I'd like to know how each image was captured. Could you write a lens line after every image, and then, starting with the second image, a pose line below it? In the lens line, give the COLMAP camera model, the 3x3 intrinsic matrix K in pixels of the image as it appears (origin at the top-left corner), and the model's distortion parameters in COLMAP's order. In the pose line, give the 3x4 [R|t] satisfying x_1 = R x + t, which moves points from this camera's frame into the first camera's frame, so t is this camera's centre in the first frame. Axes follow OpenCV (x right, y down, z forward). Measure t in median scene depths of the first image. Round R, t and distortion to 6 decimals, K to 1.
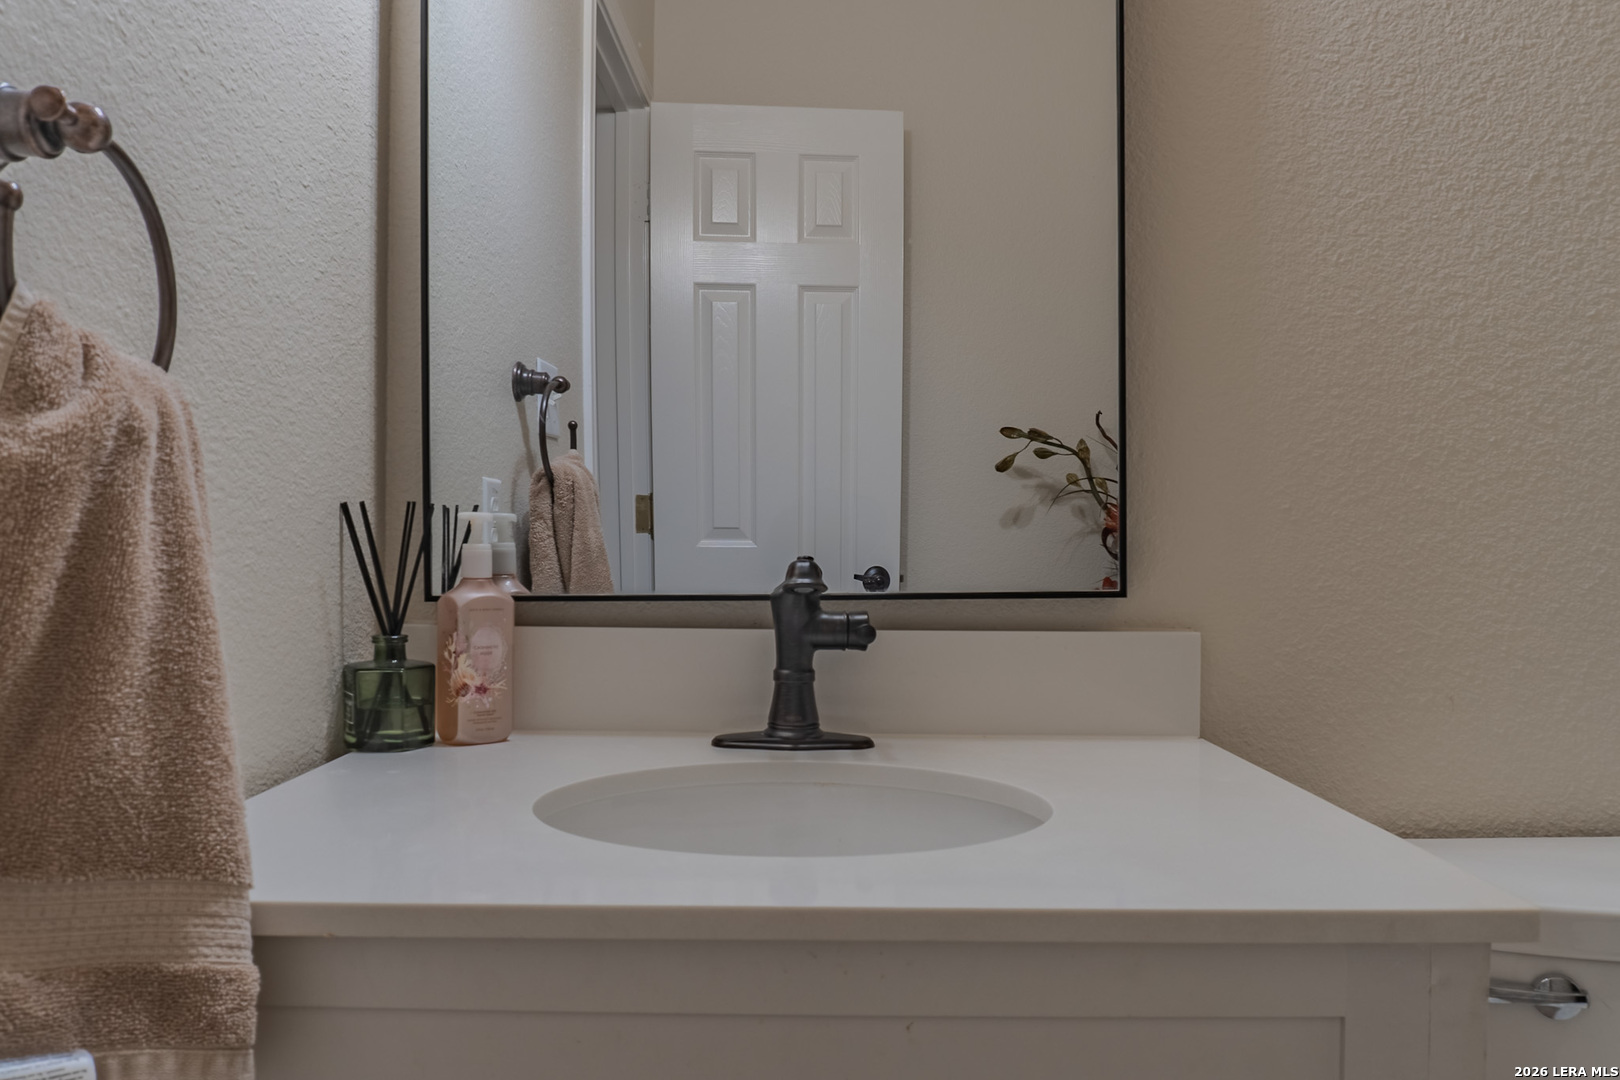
lens RADIAL K [[1080.3, 0, 798.5], [0, 1080.3, 548.5], [0, 0, 1]] dist [-0.027734, 0.001030]
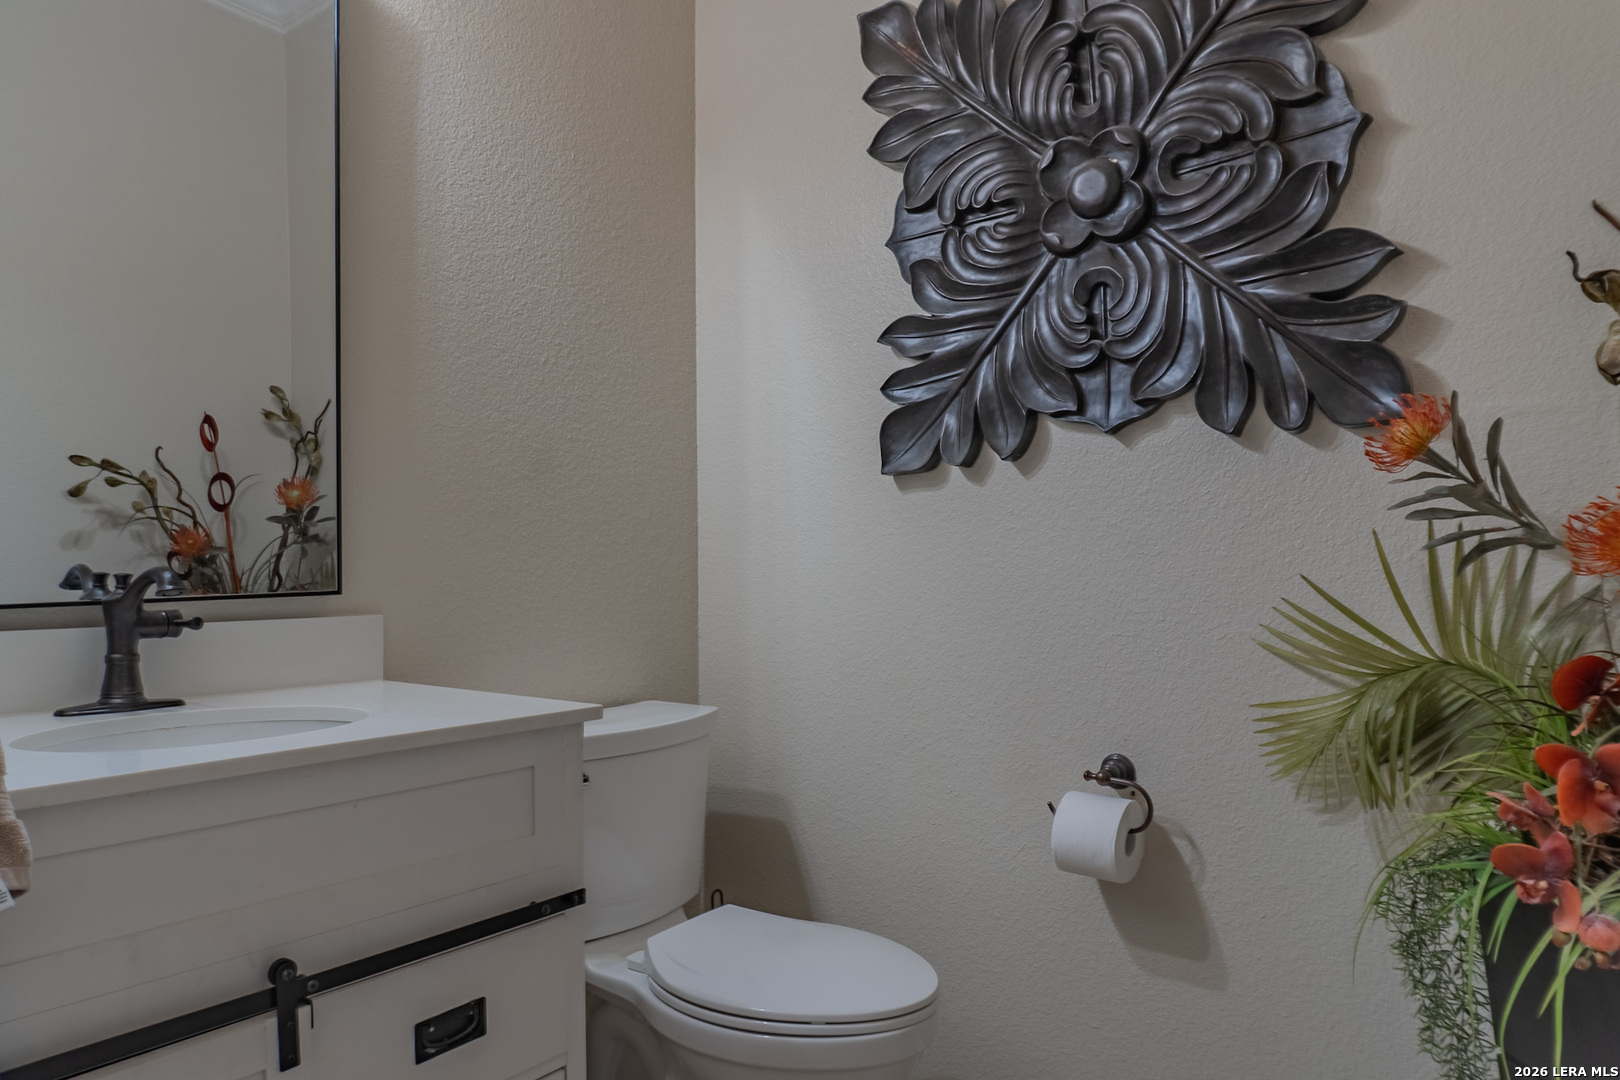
lens RADIAL K [[1080.3, 0, 808.4], [0, 1080.3, 543.8], [0, 0, 1]] dist [-0.027734, 0.001030]
pose [[0.592176, 0.005248, 0.805791, -0.545160], [0.016258, 0.999697, -0.018459, 0.011071], [-0.805644, 0.024032, 0.591912, -0.472491]]
